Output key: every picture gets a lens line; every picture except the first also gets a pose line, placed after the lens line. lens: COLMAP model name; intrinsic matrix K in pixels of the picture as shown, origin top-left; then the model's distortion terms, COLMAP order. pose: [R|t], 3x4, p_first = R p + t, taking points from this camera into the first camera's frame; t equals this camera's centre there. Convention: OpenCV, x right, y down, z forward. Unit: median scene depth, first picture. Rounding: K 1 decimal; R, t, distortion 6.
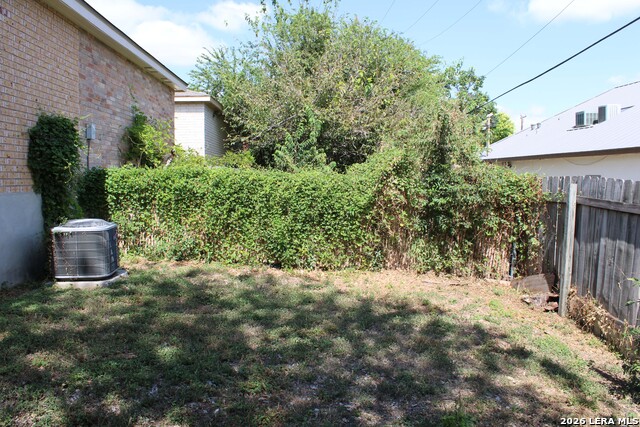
lens RADIAL K [[530.0, 0, 320.0], [0, 530.0, 212.3], [0, 0, 1]] dist [-0.153834, 0.122172]
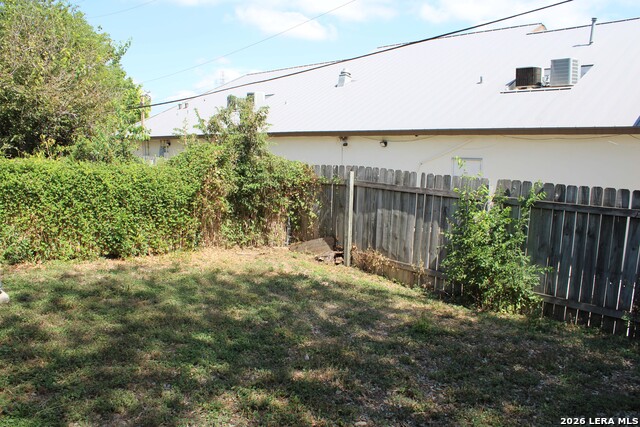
lens RADIAL K [[530.0, 0, 320.7], [0, 530.0, 215.1], [0, 0, 1]] dist [-0.153834, 0.122172]
pose [[0.753959, -0.077408, 0.652345, -0.454895], [0.038796, 0.996547, 0.073412, -0.040046], [-0.655775, -0.030041, 0.754358, -0.031281]]
